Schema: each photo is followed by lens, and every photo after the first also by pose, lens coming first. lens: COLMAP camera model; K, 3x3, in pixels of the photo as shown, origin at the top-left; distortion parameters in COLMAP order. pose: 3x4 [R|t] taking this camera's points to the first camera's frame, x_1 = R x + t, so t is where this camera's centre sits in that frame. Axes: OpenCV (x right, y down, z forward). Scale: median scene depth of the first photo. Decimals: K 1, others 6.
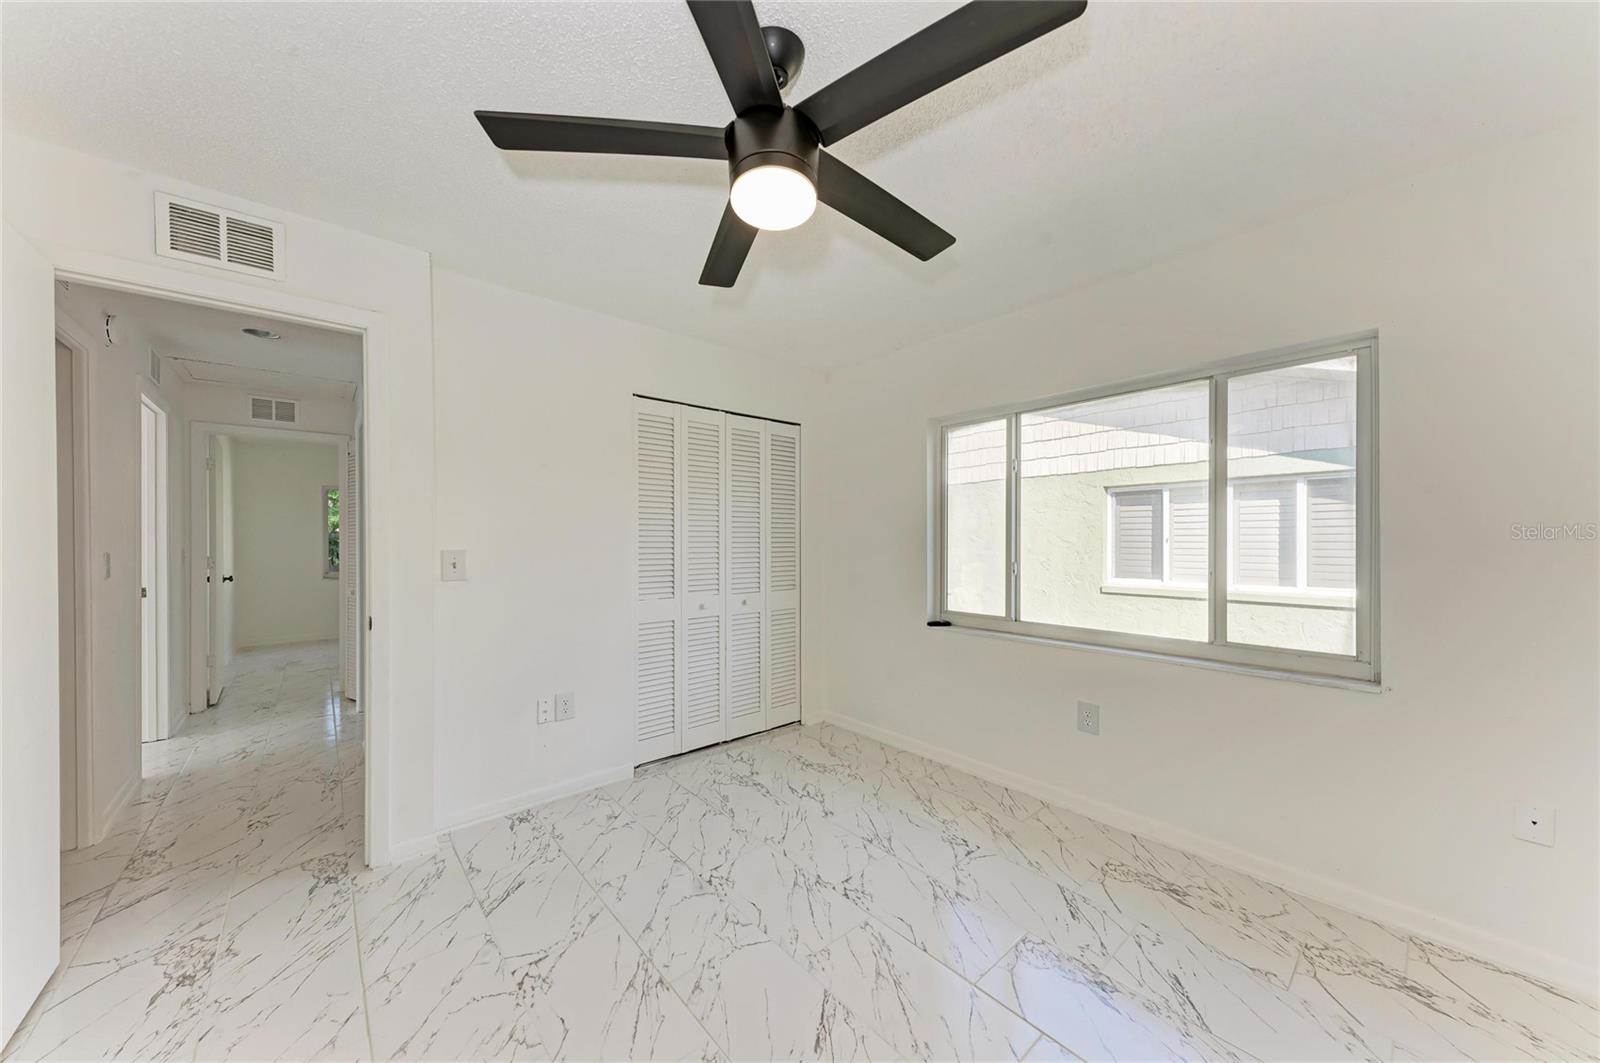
lens RADIAL K [[557.4, 0, 801.6], [0, 557.4, 539.8], [0, 0, 1]] dist [0.012145, -0.000179]
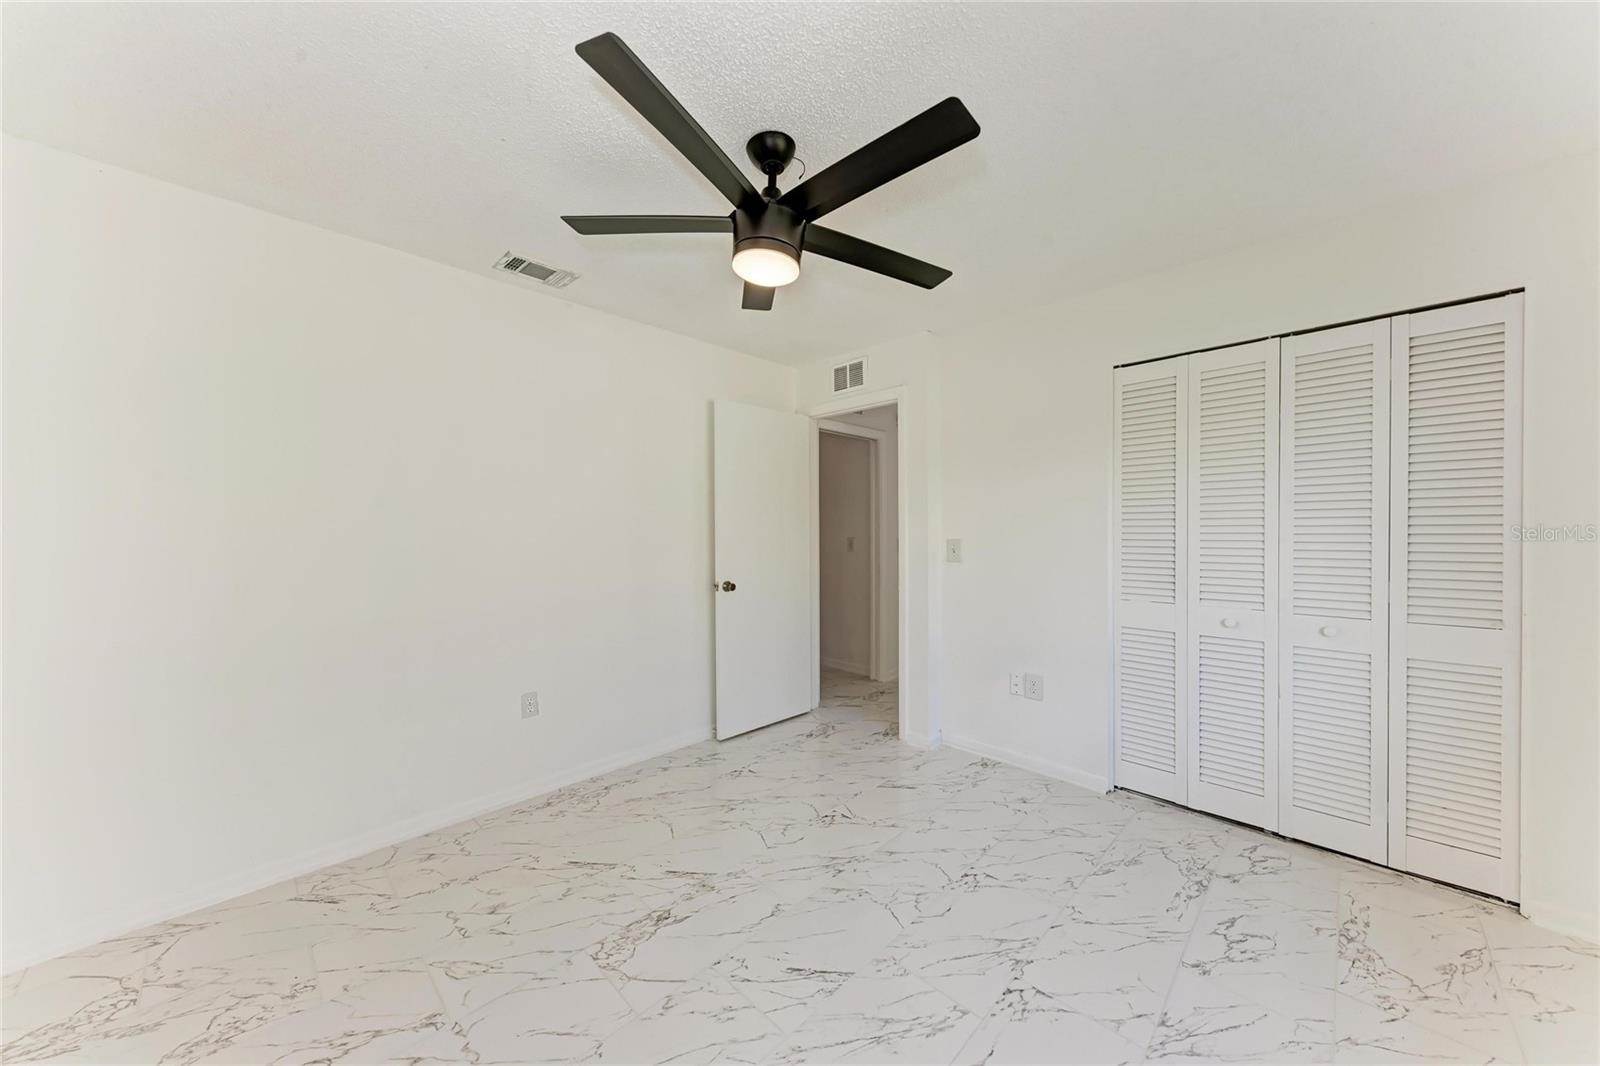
lens RADIAL K [[551.5, 0, 801.4], [0, 551.5, 536.9], [0, 0, 1]] dist [0.014155, -0.000215]
pose [[0.076711, 0.008326, -0.997019, 0.639613], [0.002158, 0.999961, 0.008517, 0.001429], [0.997051, -0.002805, 0.076690, 0.514124]]
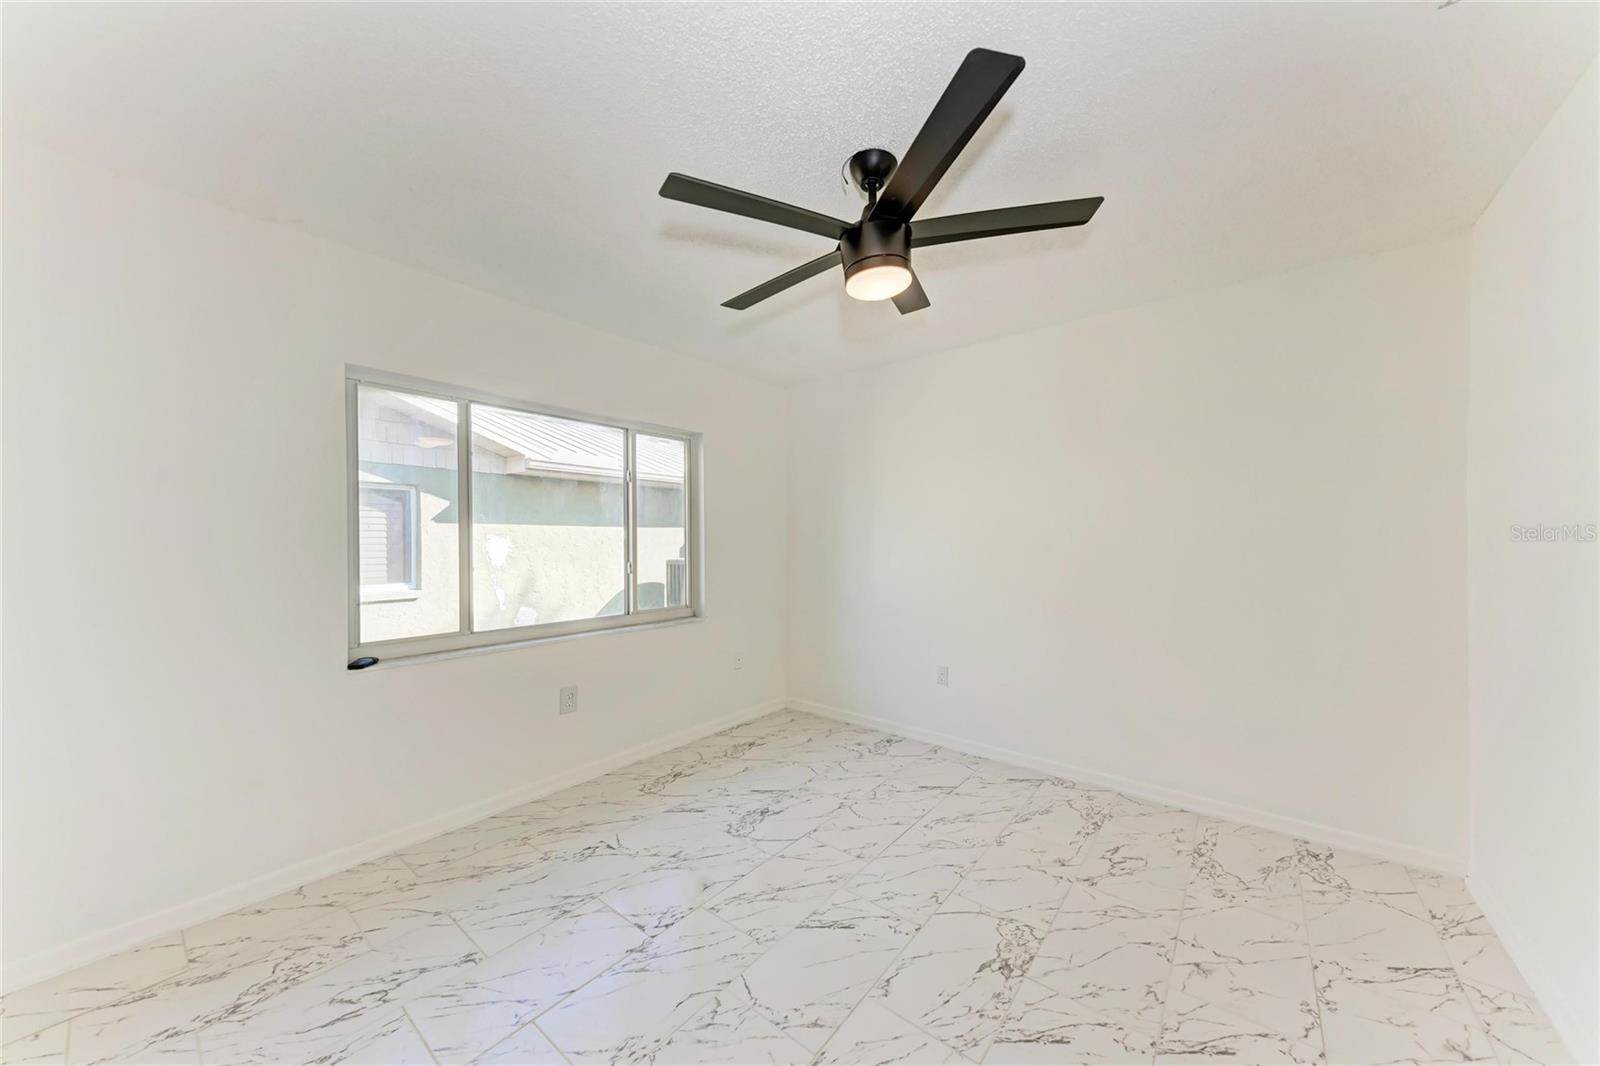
lens RADIAL K [[548.9, 0, 807.0], [0, 548.9, 539.4], [0, 0, 1]] dist [0.009690, -0.000107]
pose [[-0.184271, 0.003813, 0.982868, -0.674804], [0.001947, 0.999992, -0.003514, -0.000625], [-0.982874, 0.001266, -0.184277, 0.735012]]
